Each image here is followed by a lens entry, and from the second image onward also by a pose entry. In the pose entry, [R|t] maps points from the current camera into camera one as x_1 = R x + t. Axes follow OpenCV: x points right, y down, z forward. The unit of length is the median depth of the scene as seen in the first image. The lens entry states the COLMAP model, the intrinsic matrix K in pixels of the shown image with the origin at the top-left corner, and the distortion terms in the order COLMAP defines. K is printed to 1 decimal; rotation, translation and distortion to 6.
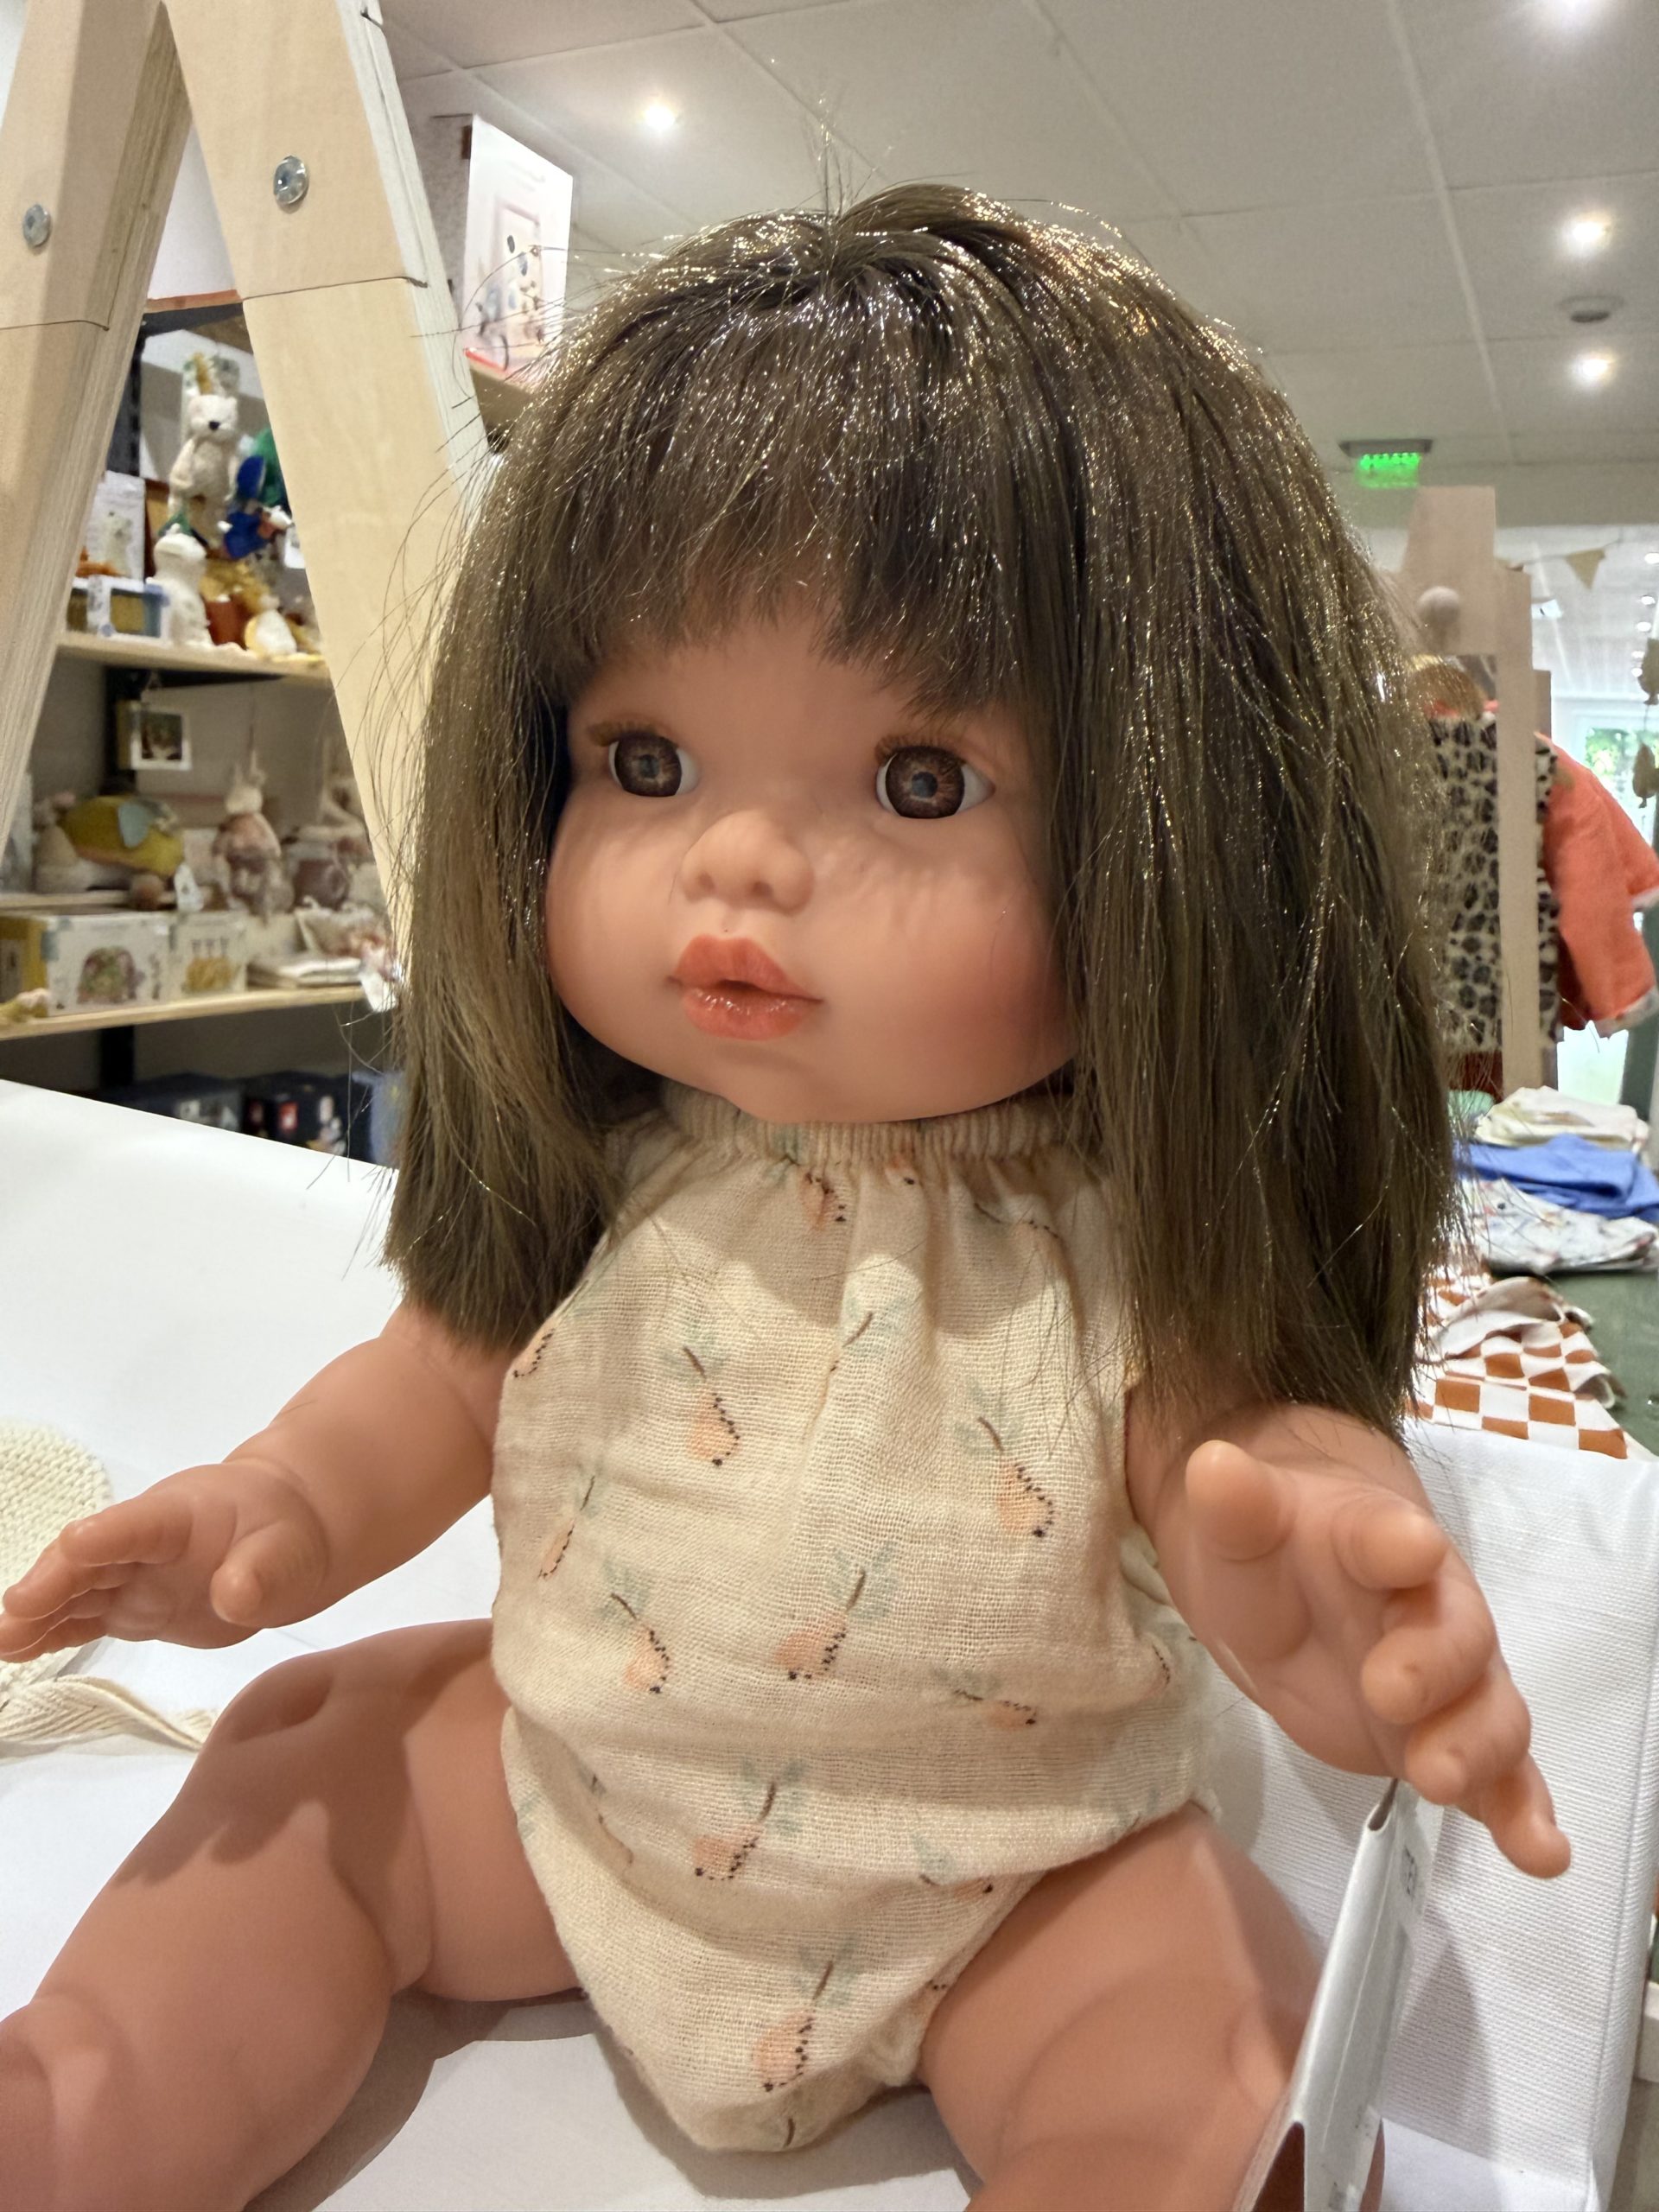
lens RADIAL K [[1616.7, 0, 813.1], [0, 1616.7, 971.6], [0, 0, 1]] dist [0.007457, -0.003251]
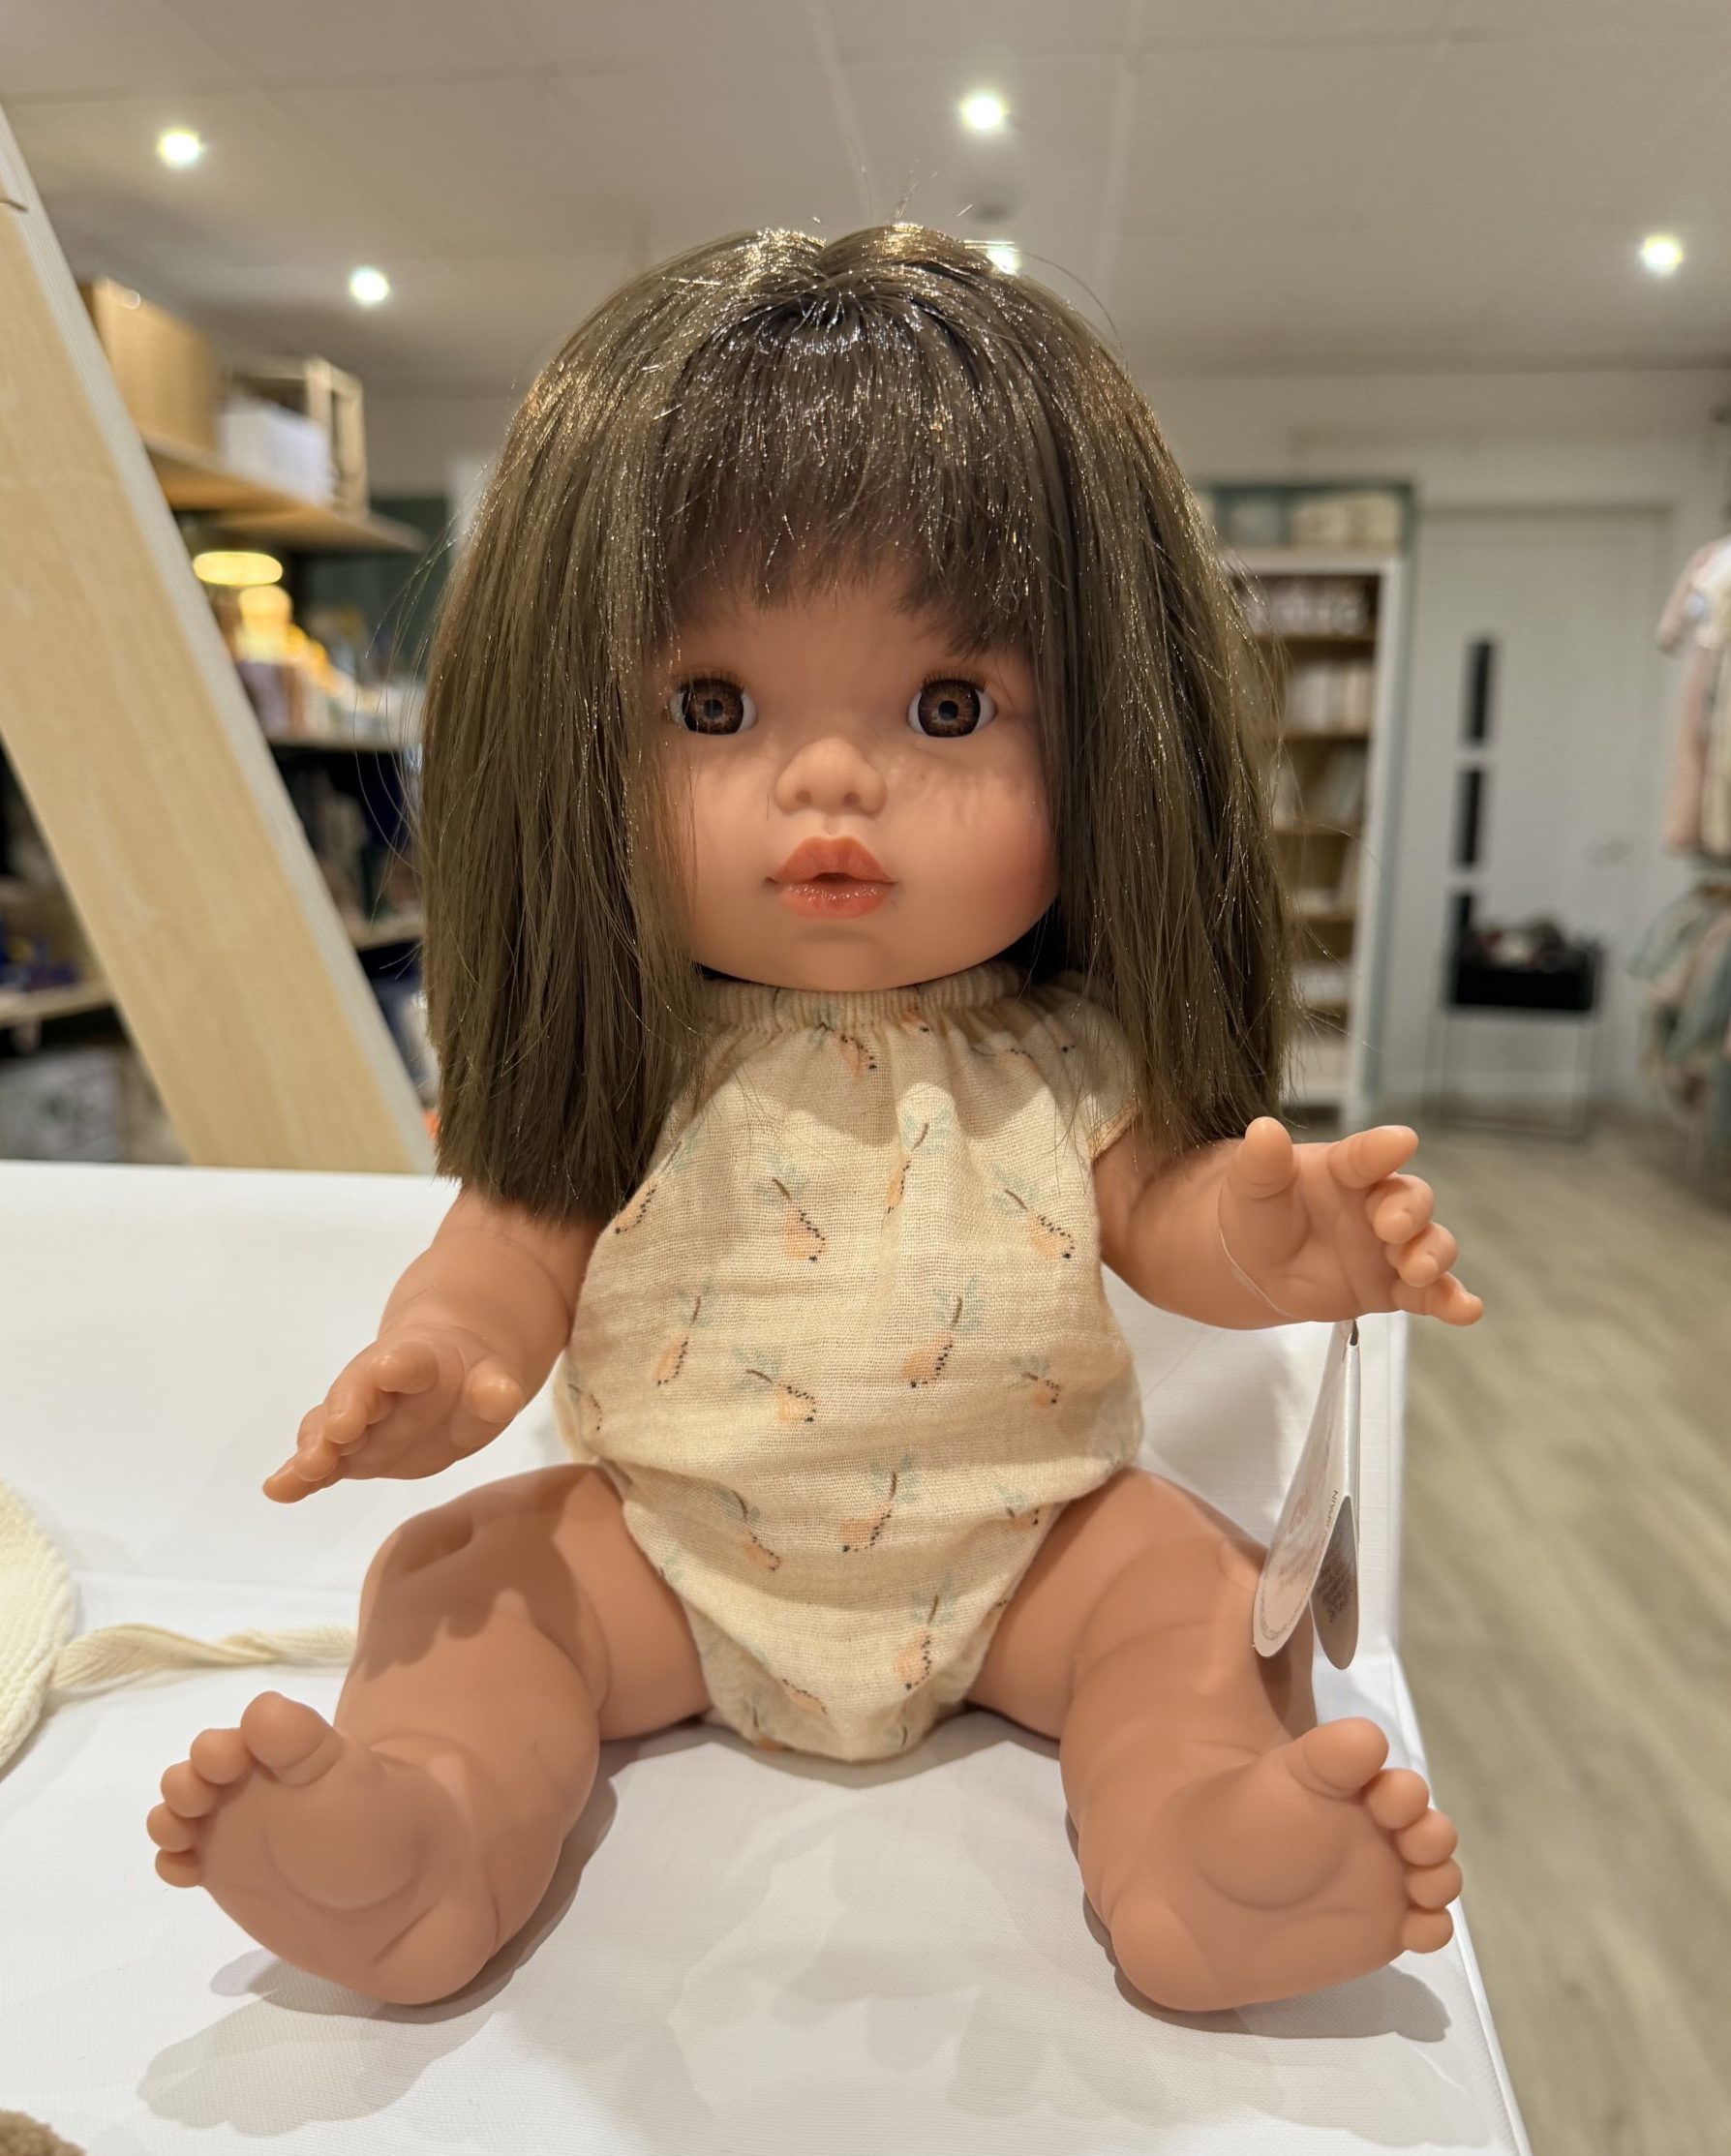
lens RADIAL K [[1815.6, 0, 881.7], [0, 1815.6, 1230.6], [0, 0, 1]] dist [0.065141, -0.127117]
pose [[0.928734, -0.145105, 0.341171, -0.514209], [0.096241, 0.983039, 0.156114, 0.058565], [-0.358037, -0.112154, 0.926947, -0.383413]]
